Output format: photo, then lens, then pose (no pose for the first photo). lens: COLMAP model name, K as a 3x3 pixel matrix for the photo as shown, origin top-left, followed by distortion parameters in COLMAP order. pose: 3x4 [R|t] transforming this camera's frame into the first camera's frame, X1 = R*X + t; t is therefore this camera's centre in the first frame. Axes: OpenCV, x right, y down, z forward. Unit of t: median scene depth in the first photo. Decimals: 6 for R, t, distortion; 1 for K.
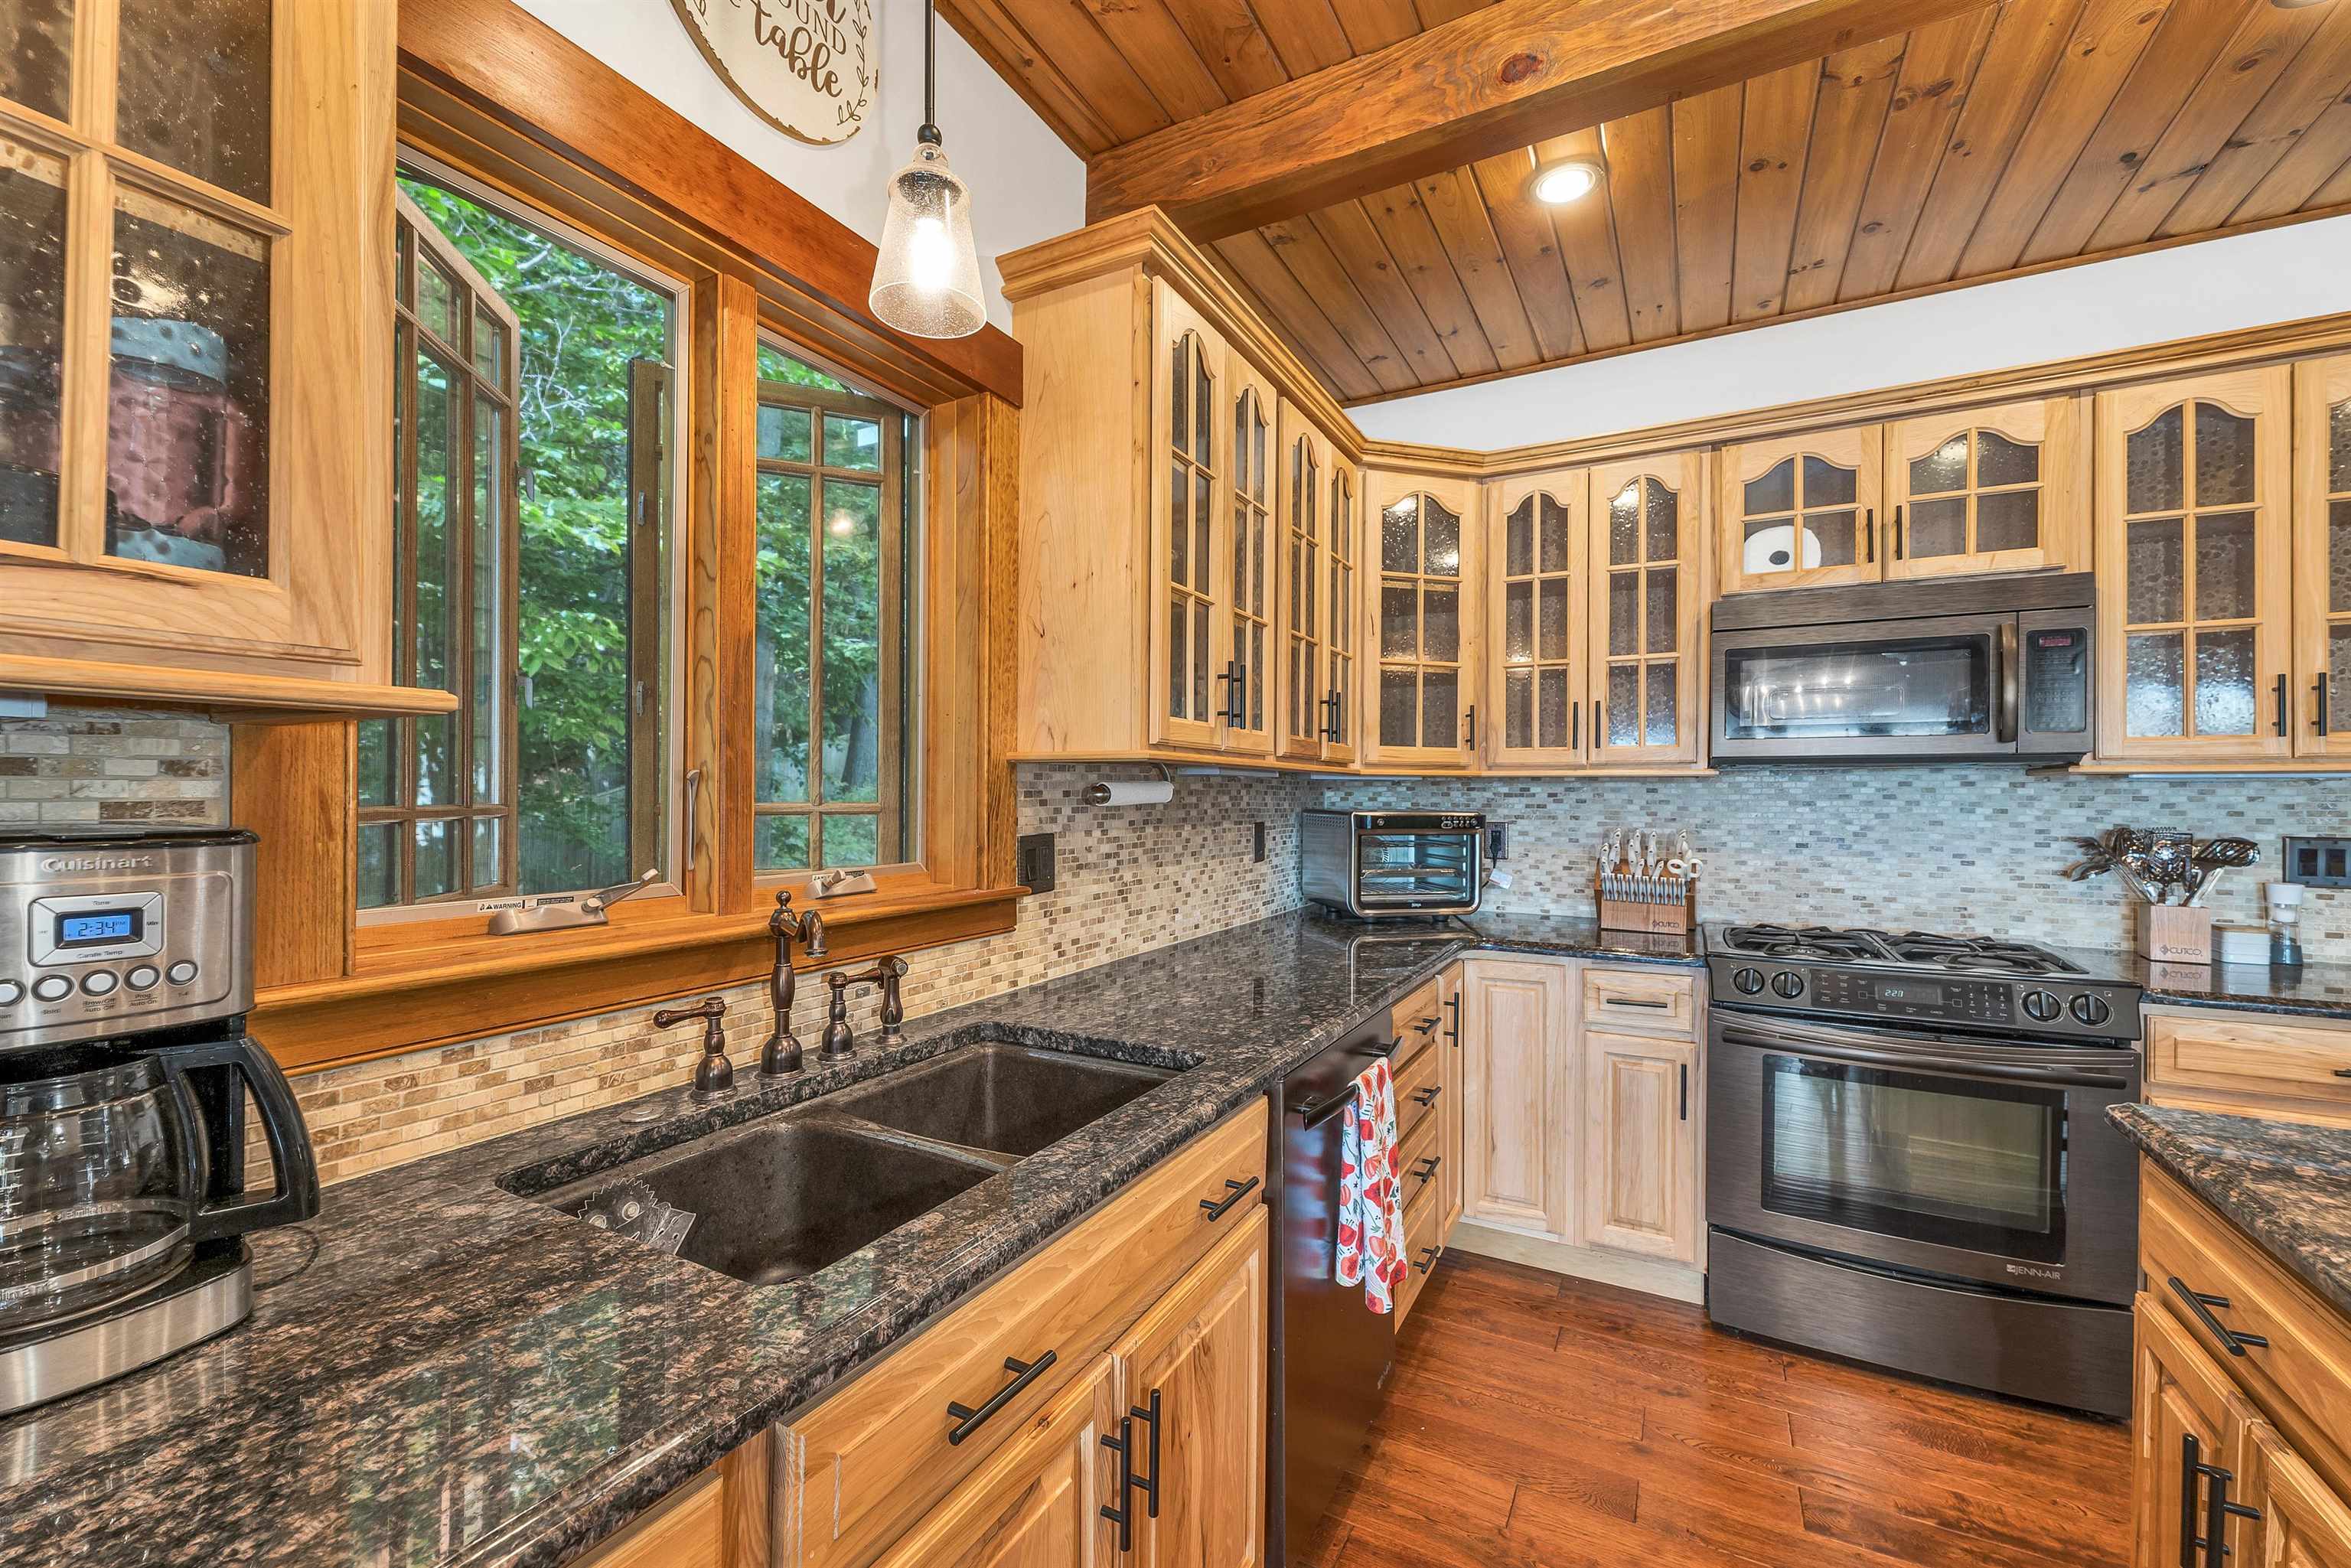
lens RADIAL K [[969.8, 0, 1168.3], [0, 969.8, 802.4], [0, 0, 1]] dist [0.001422, -0.000261]
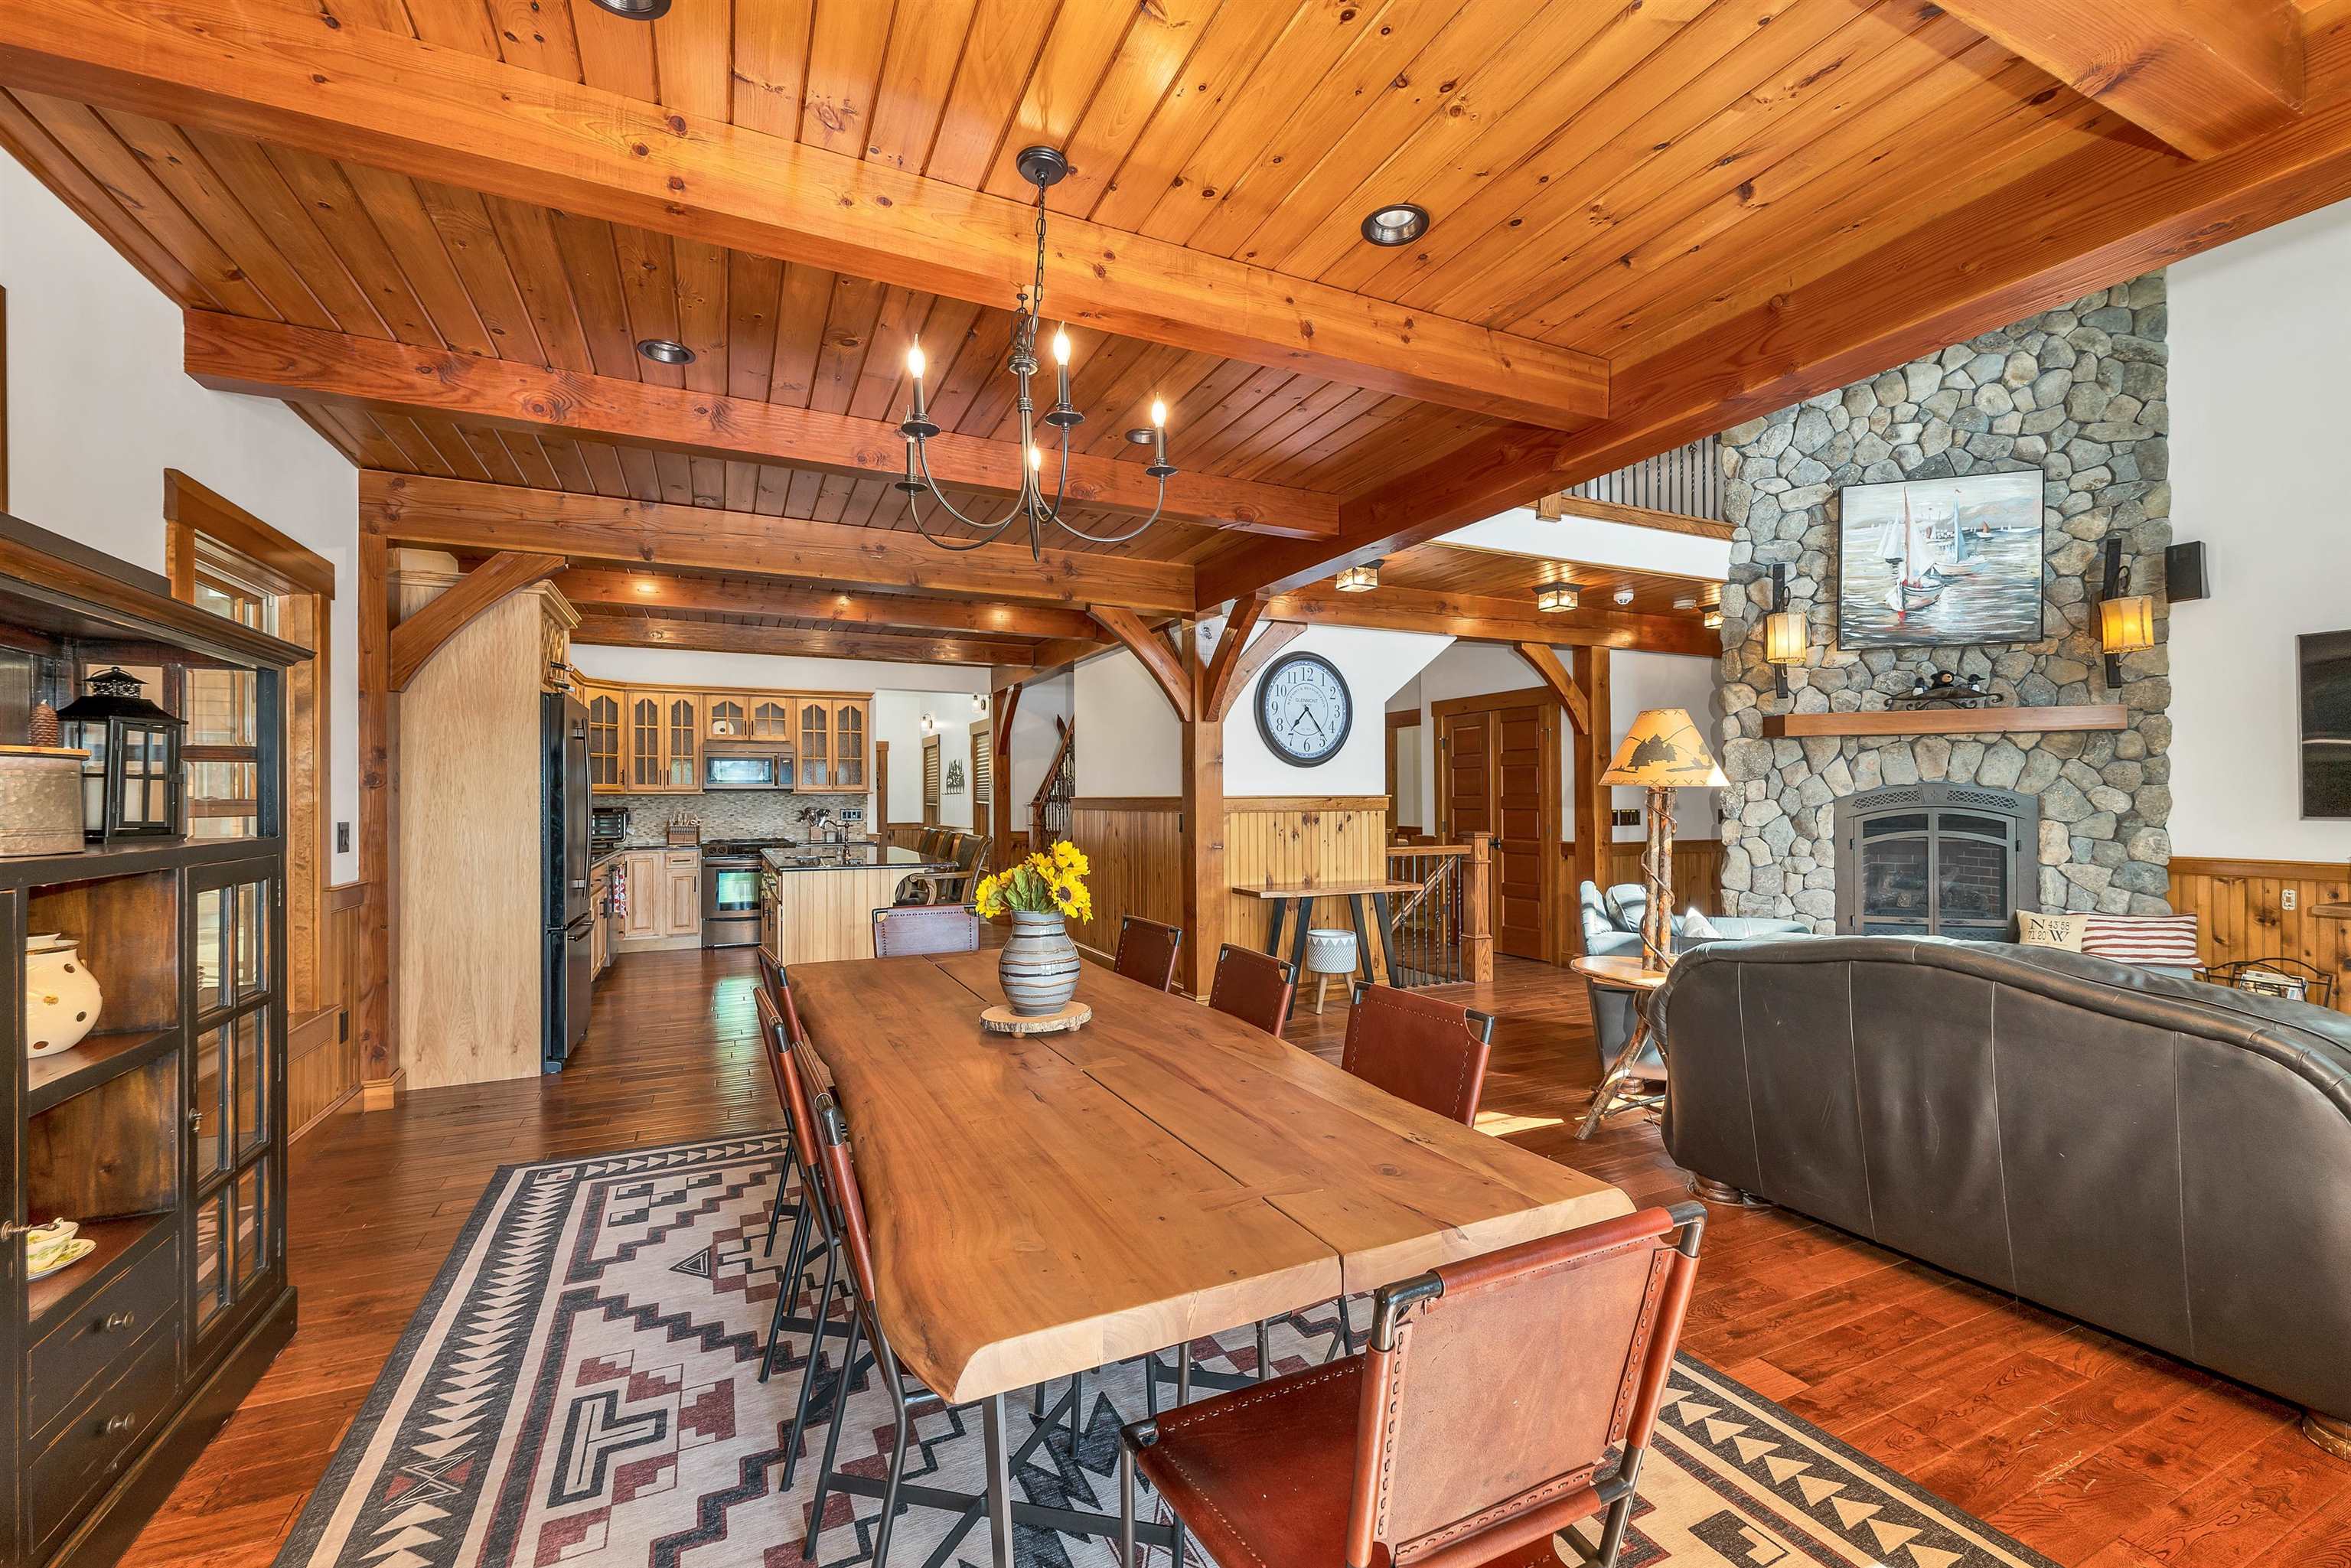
lens RADIAL K [[965.5, 0, 1172.3], [0, 965.5, 794.0], [0, 0, 1]] dist [0.000594, 0.000738]
pose [[0.592571, 0.000347, 0.805518, -1.169460], [0.008432, 0.999942, -0.006633, 0.006572], [-0.805474, 0.010723, 0.592534, -2.286437]]
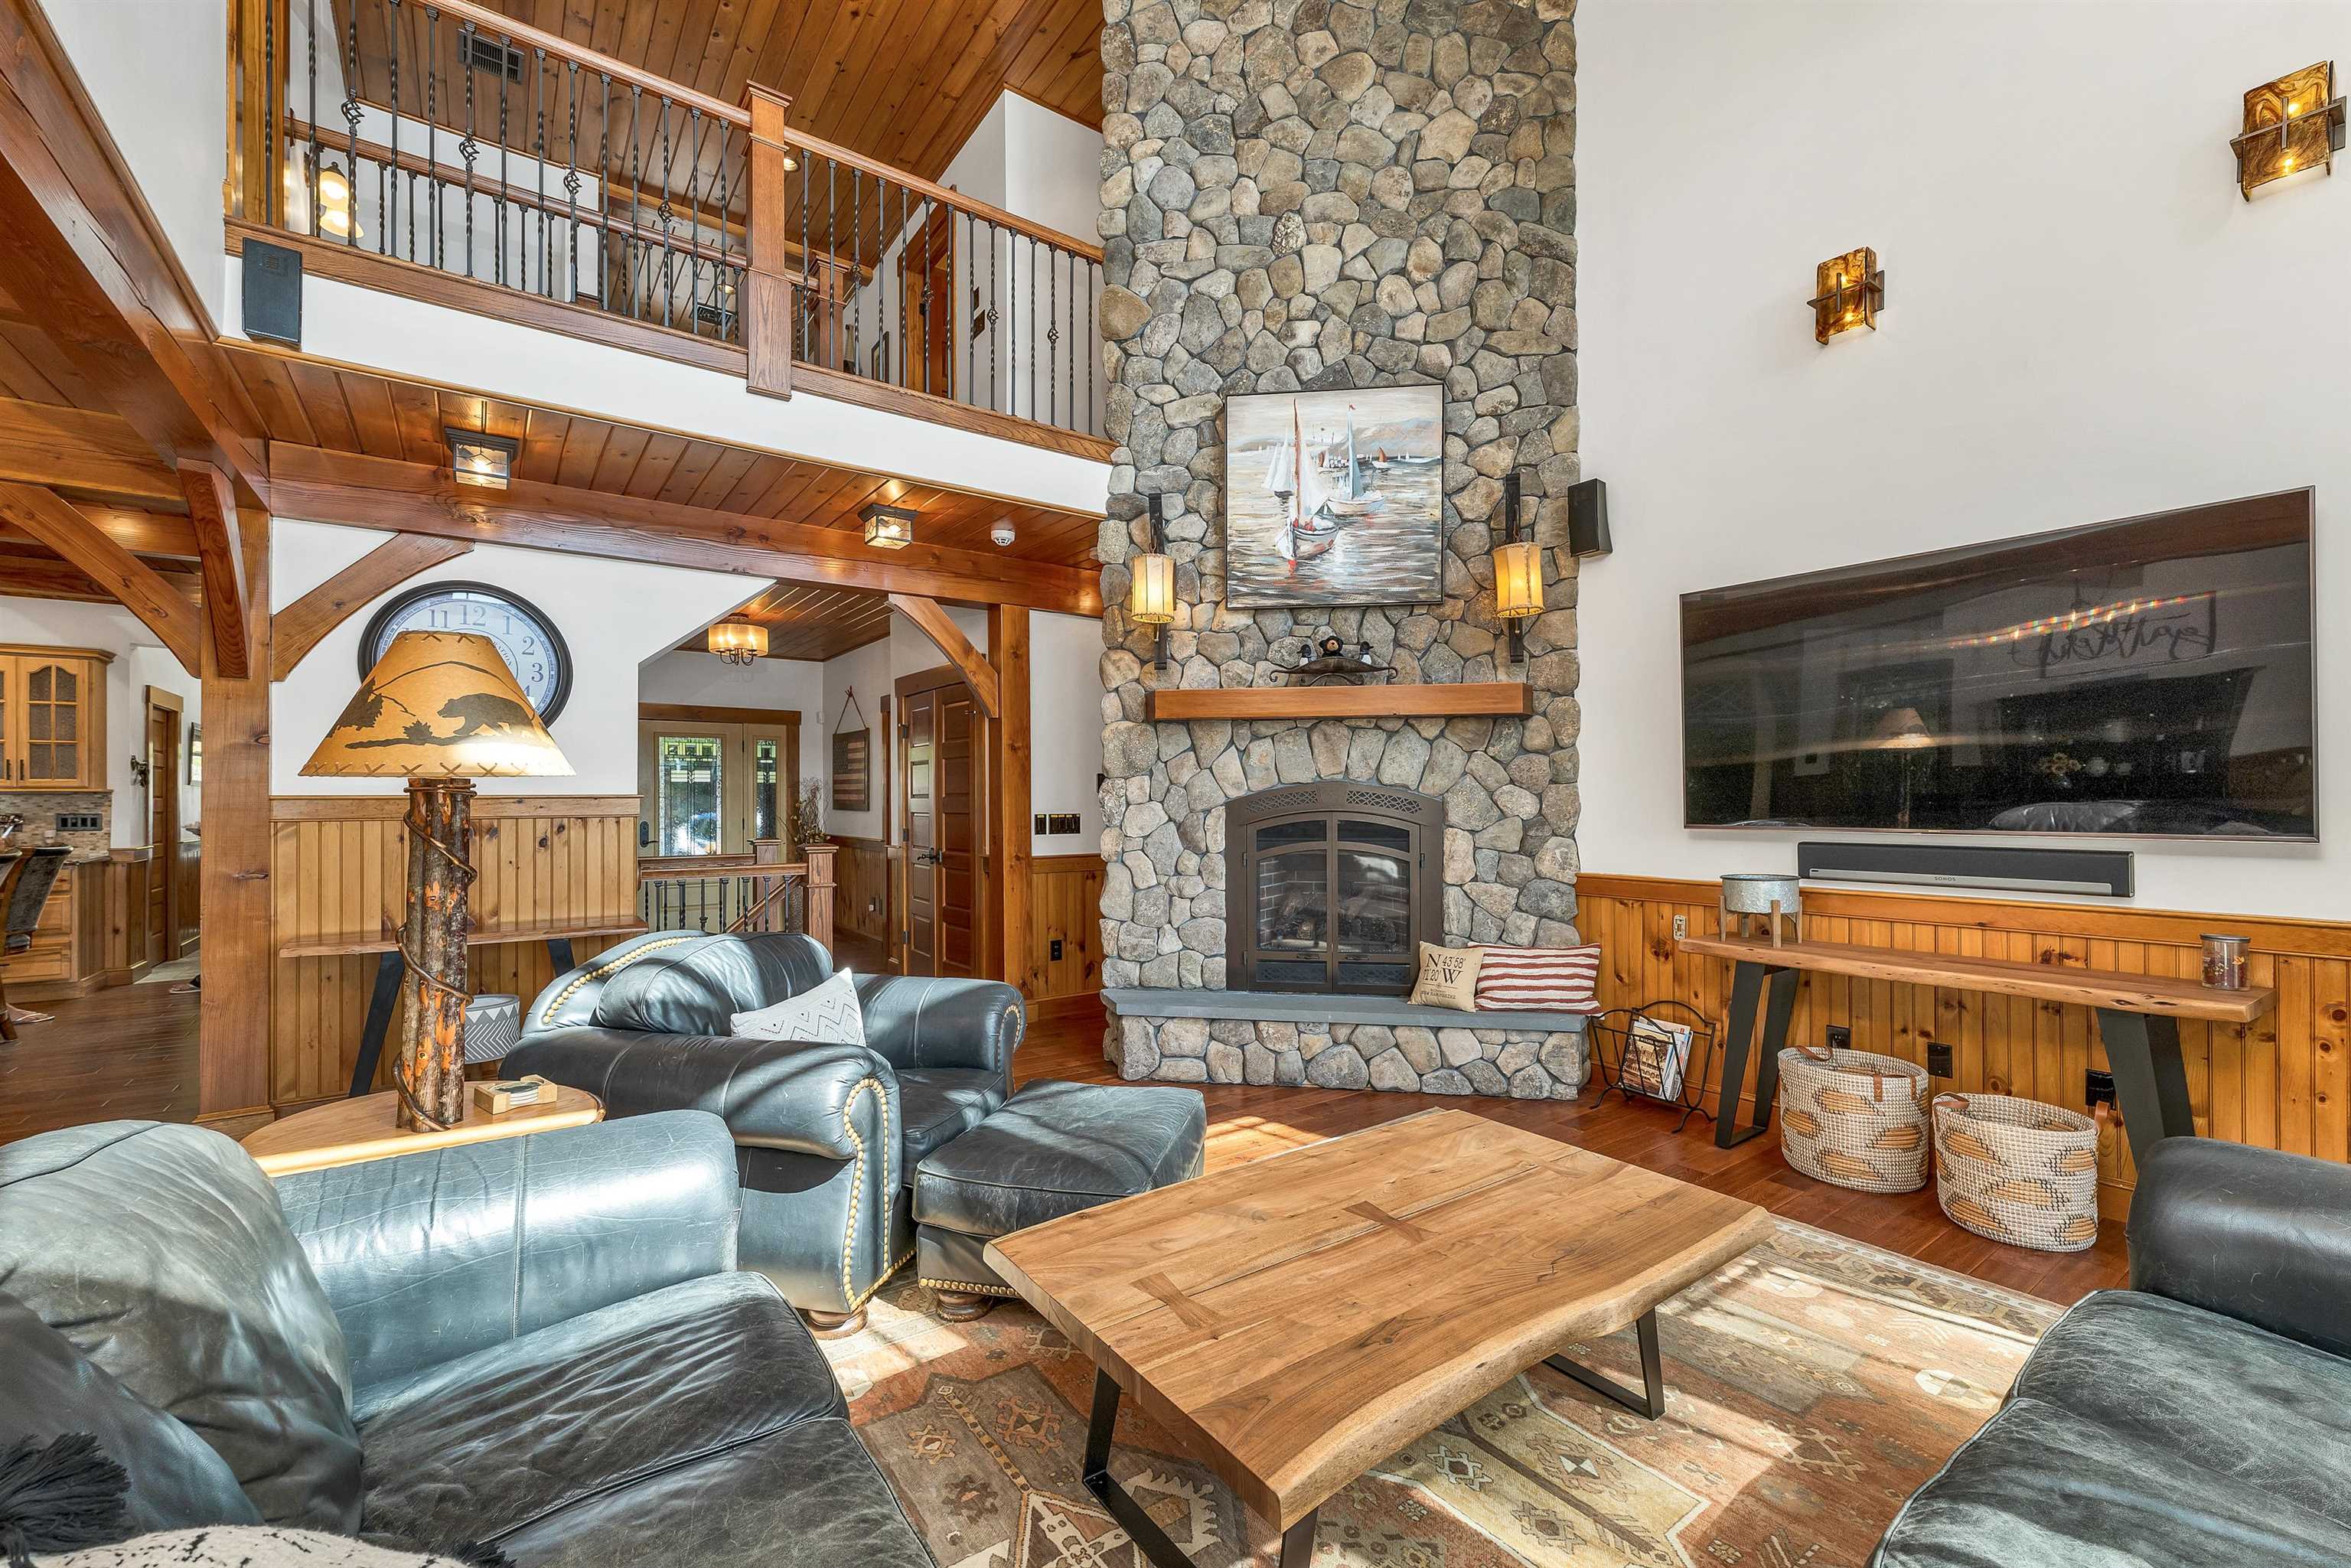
lens RADIAL K [[965.5, 0, 1172.3], [0, 965.5, 794.0], [0, 0, 1]] dist [0.000594, 0.000738]
pose [[0.432170, 0.001268, 0.901792, -0.006319], [0.007443, 0.999960, -0.004973, 0.011959], [-0.901762, 0.008861, 0.432143, -2.889021]]
